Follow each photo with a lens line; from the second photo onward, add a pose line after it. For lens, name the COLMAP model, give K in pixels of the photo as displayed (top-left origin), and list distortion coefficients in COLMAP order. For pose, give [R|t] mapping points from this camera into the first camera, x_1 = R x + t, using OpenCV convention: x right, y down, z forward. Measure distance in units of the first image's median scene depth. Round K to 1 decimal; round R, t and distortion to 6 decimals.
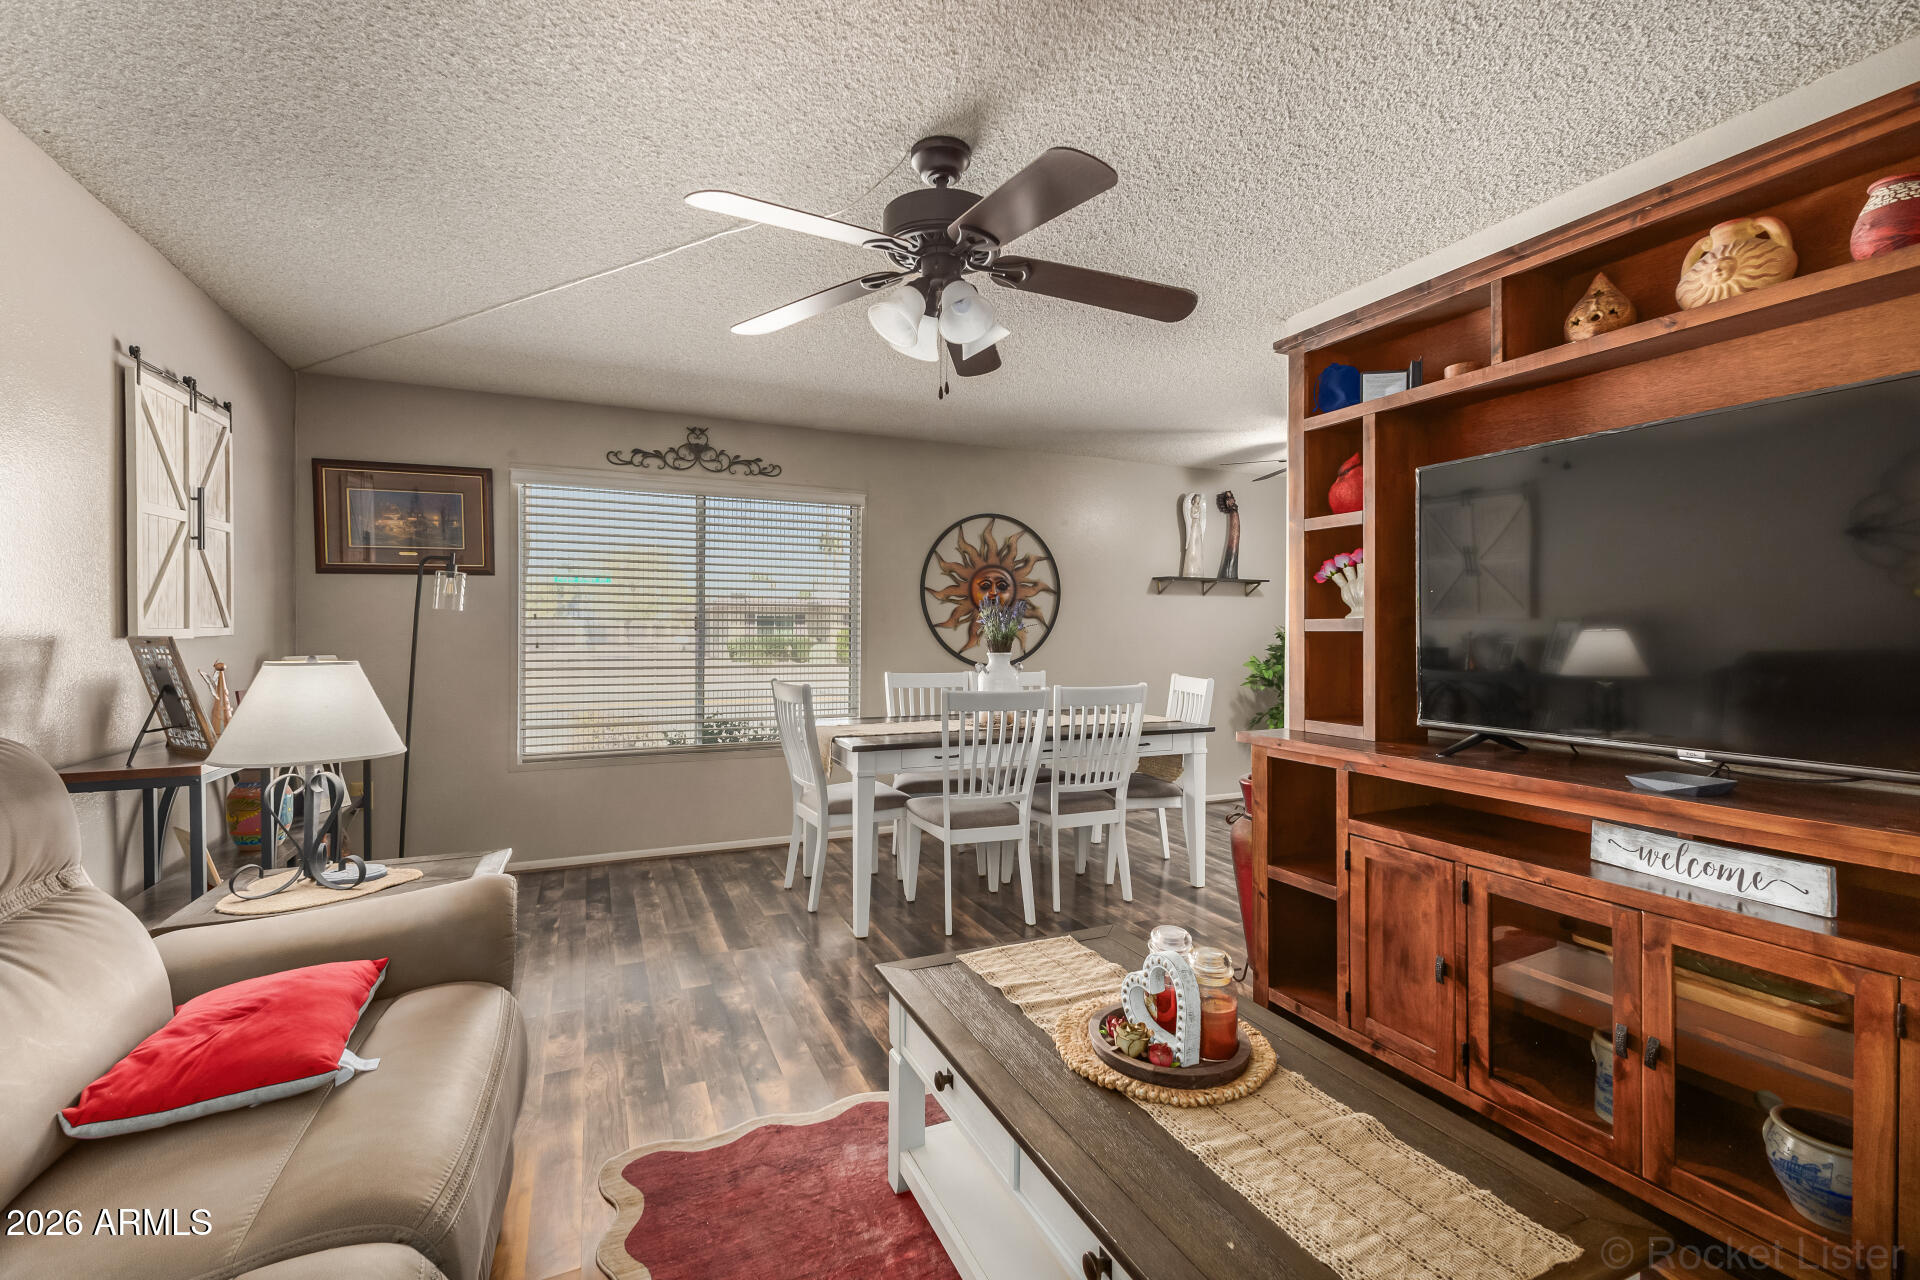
lens RADIAL K [[825.8, 0, 964.0], [0, 825.8, 629.4], [0, 0, 1]] dist [0.012843, -0.005387]
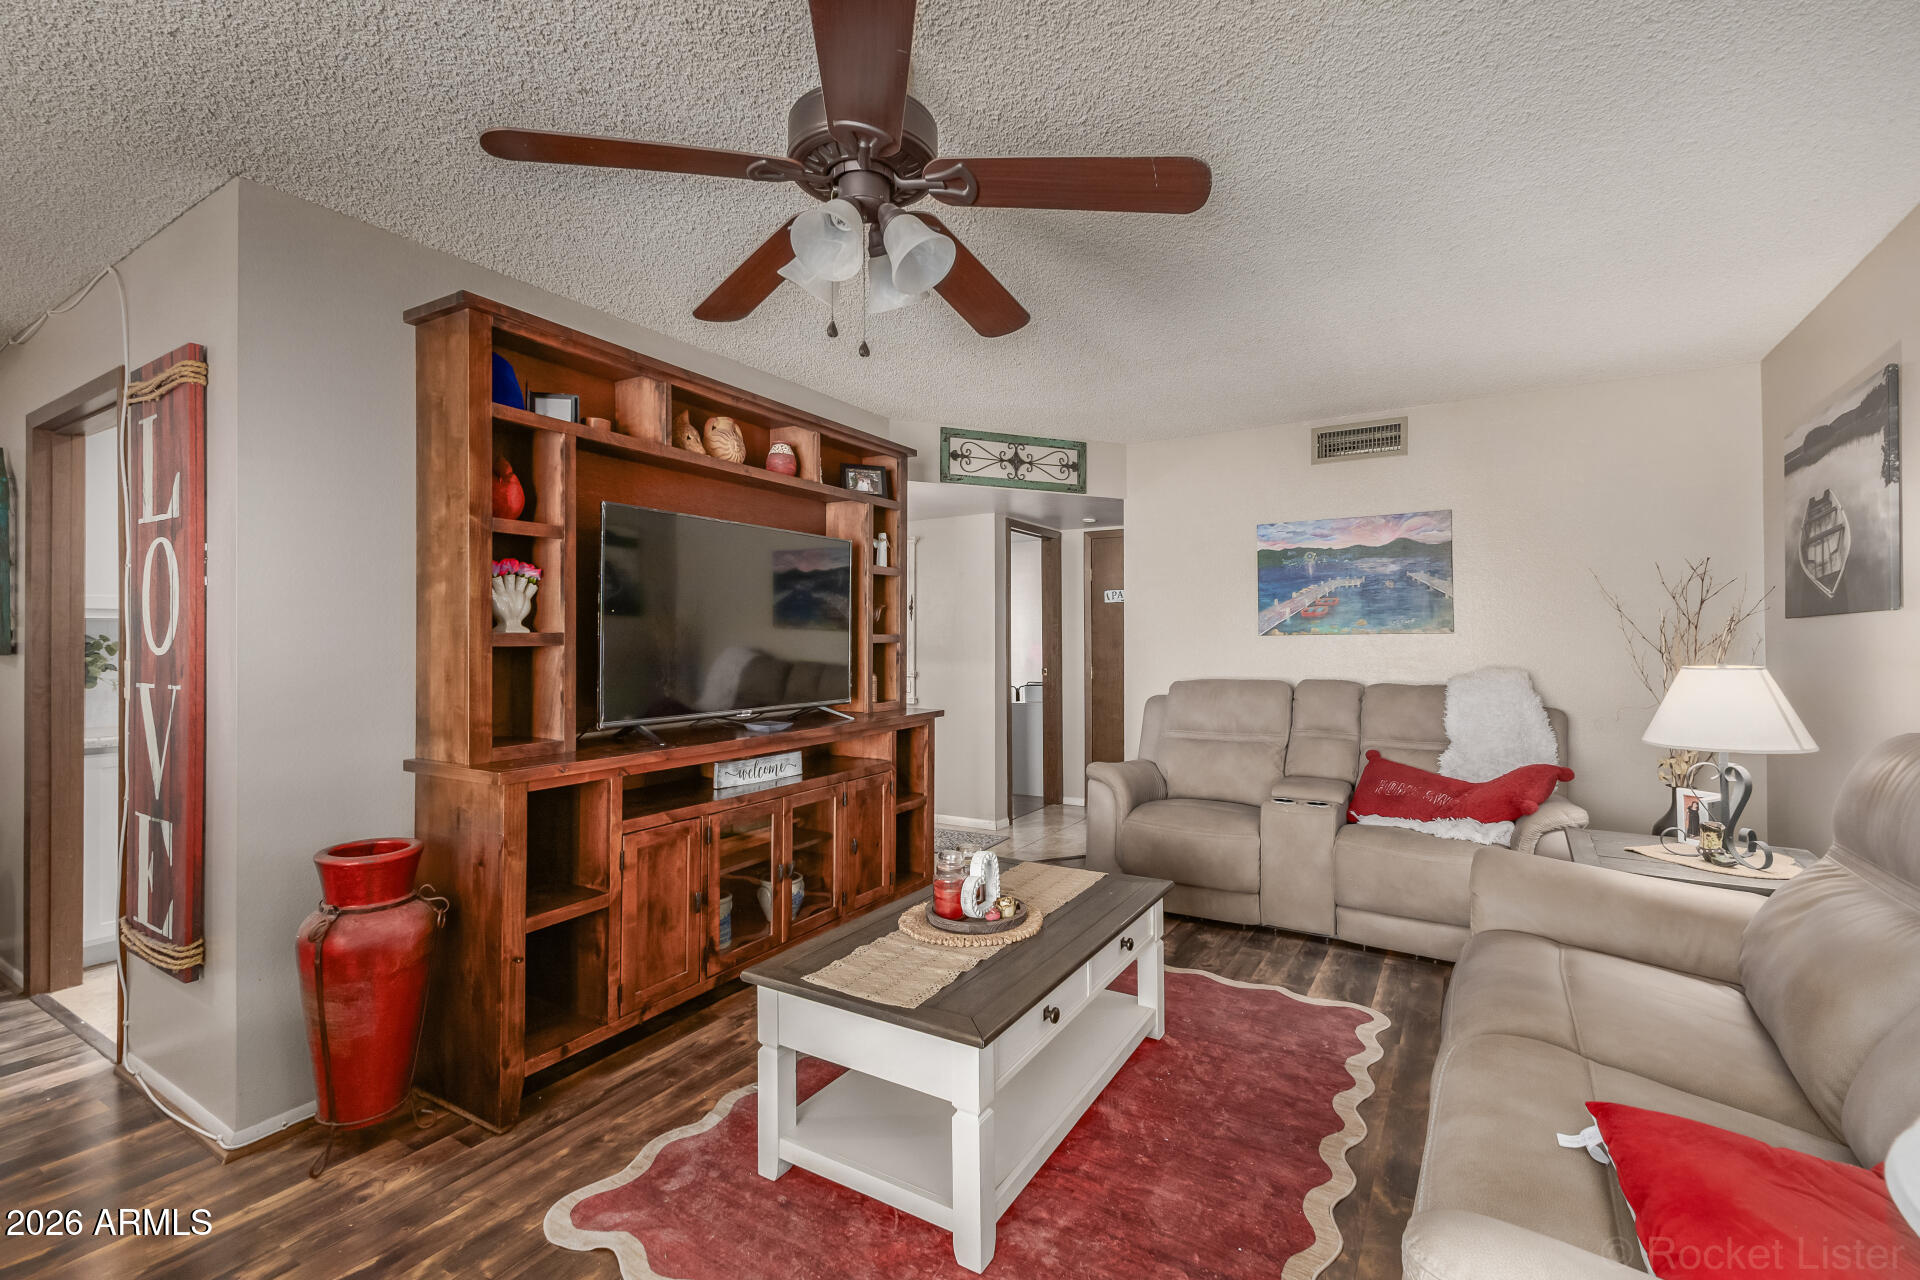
lens RADIAL K [[823.2, 0, 954.0], [0, 823.2, 633.5], [0, 0, 1]] dist [0.002442, 0.000036]
pose [[-0.550033, 0.009526, 0.835088, -0.729977], [0.004069, 0.999954, -0.008727, -0.002328], [-0.835133, -0.001402, -0.550047, 1.358606]]
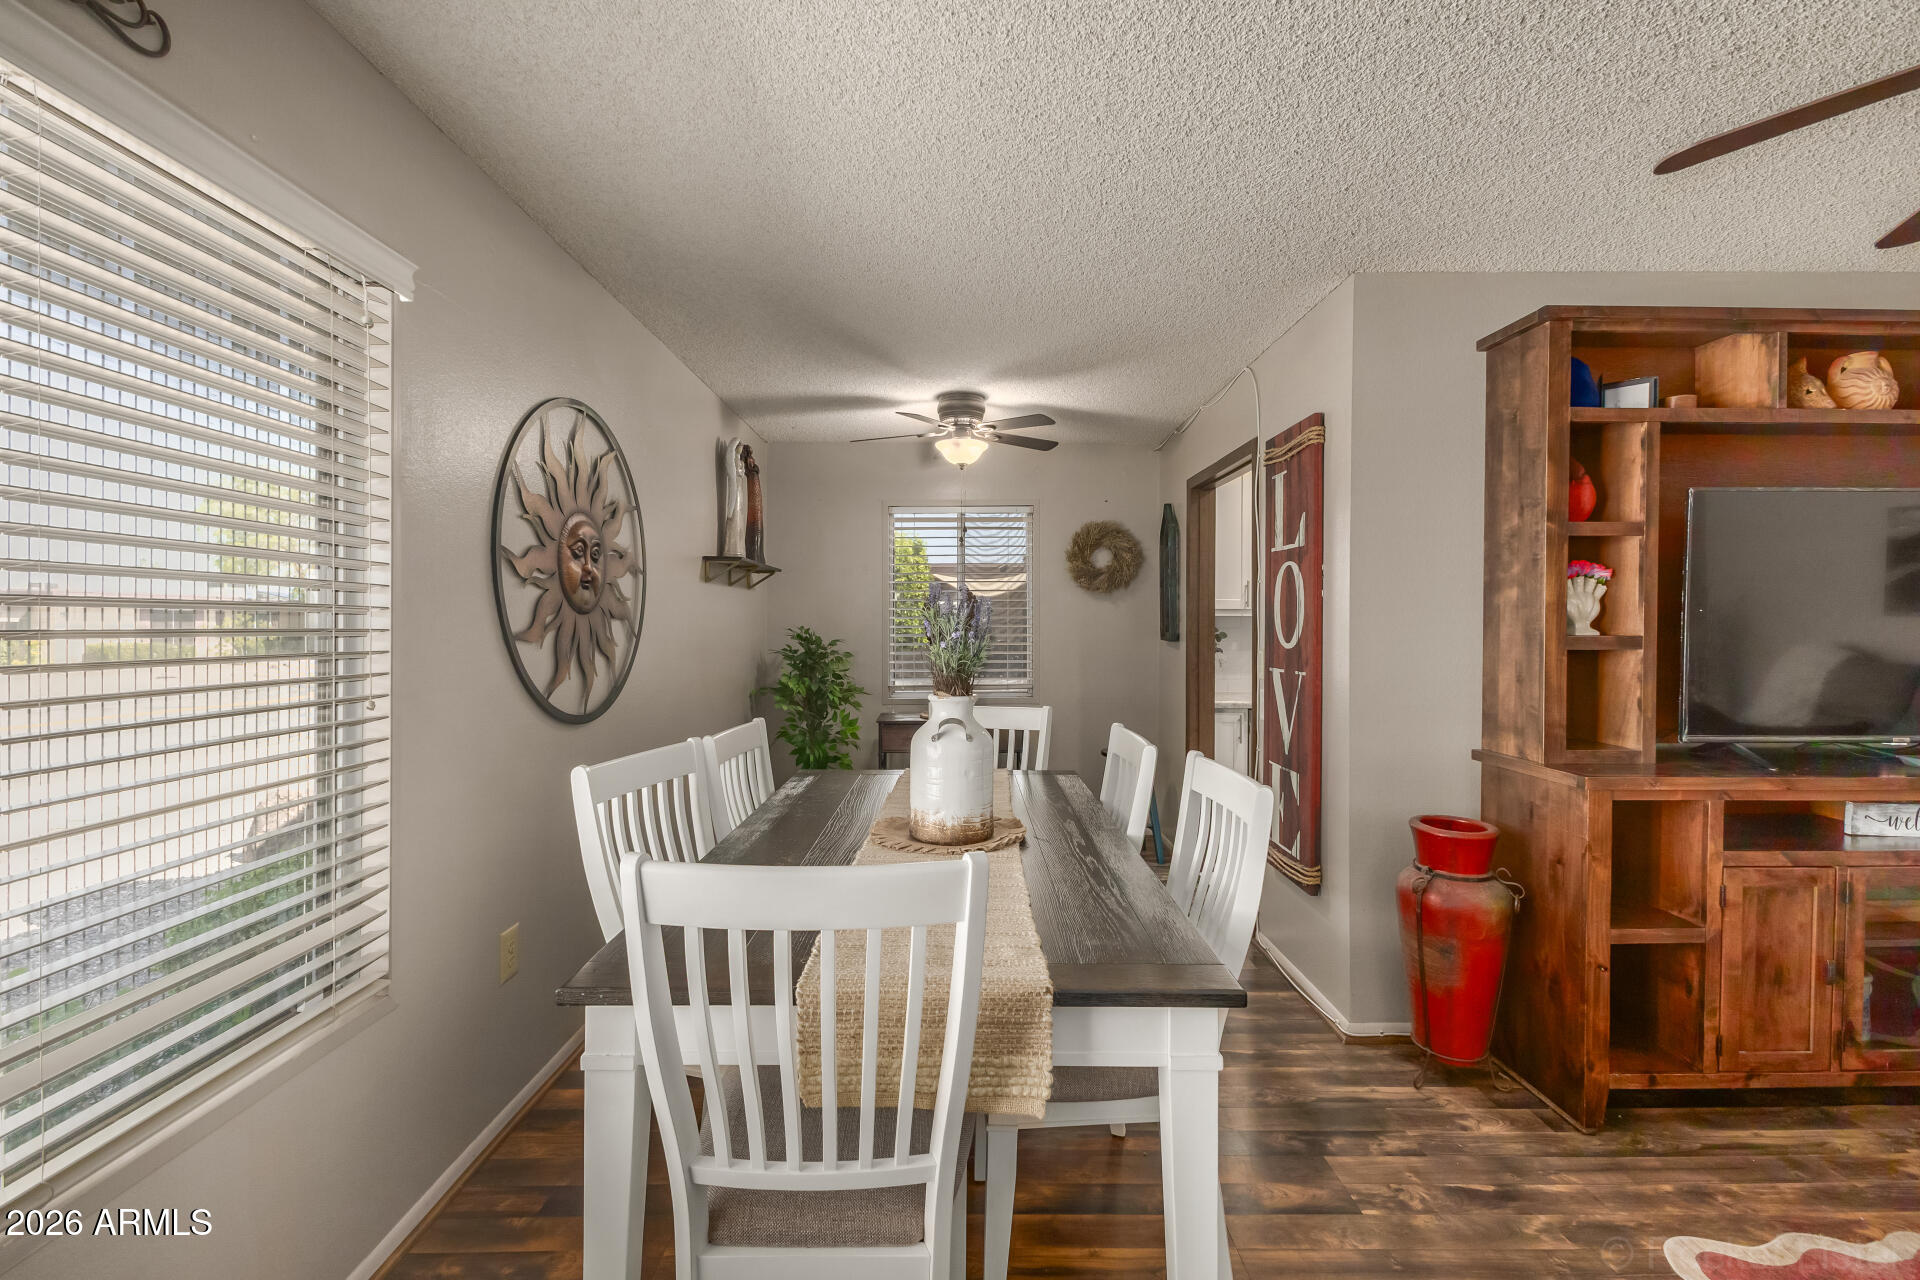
lens RADIAL K [[825.8, 0, 964.0], [0, 825.8, 629.4], [0, 0, 1]] dist [0.012843, -0.005387]
pose [[0.411313, -0.007379, 0.911464, -0.827998], [-0.002345, 0.999955, 0.009154, -0.032682], [-0.911491, -0.005903, 0.411278, 1.548795]]
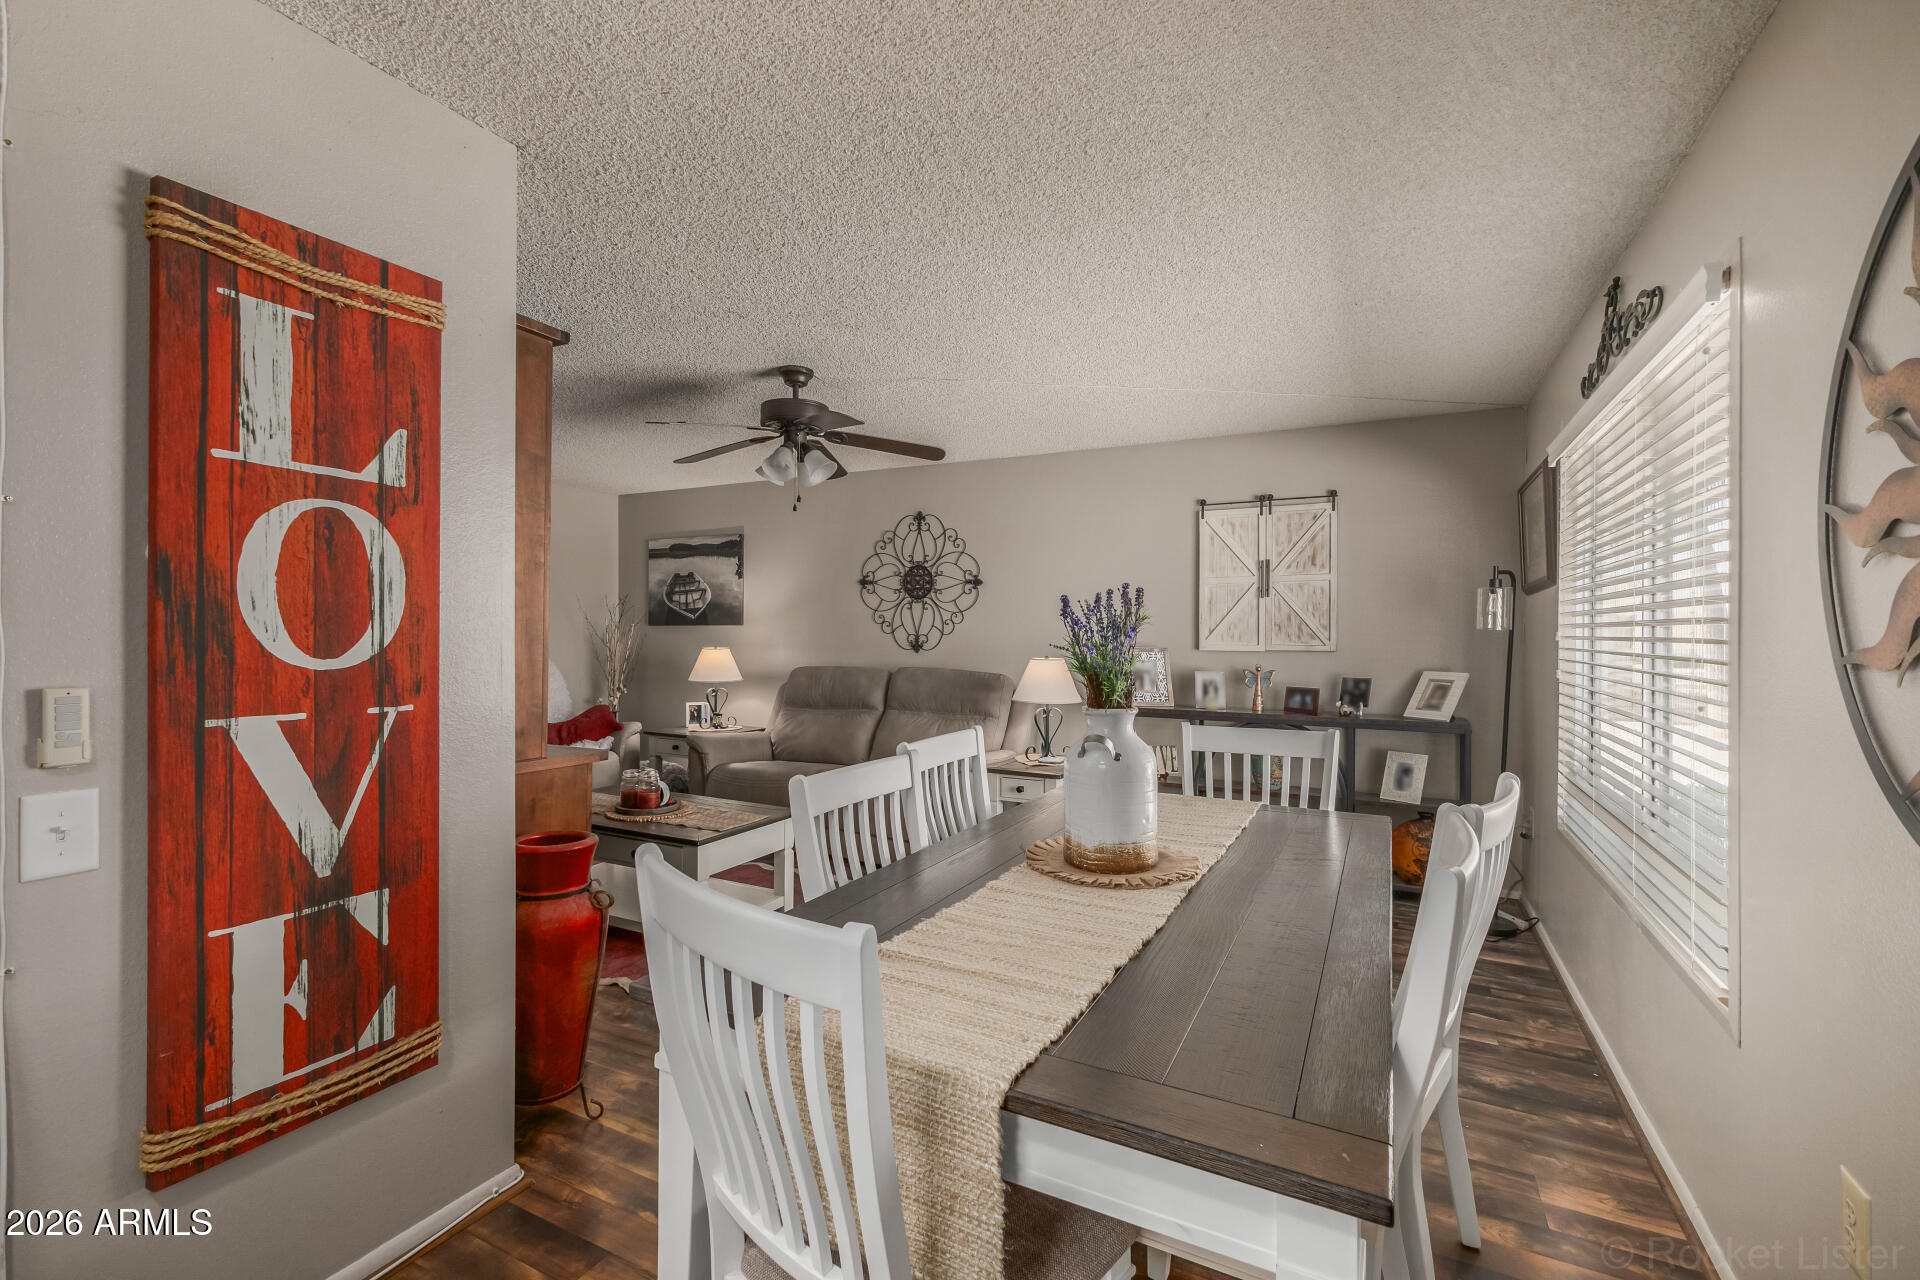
lens RADIAL K [[825.8, 0, 964.0], [0, 825.8, 629.4], [0, 0, 1]] dist [0.012843, -0.005387]
pose [[-0.789876, -0.004636, -0.613249, 0.753489], [-0.002358, 0.999987, -0.004522, -0.015783], [0.613262, -0.002126, -0.789877, 2.553826]]
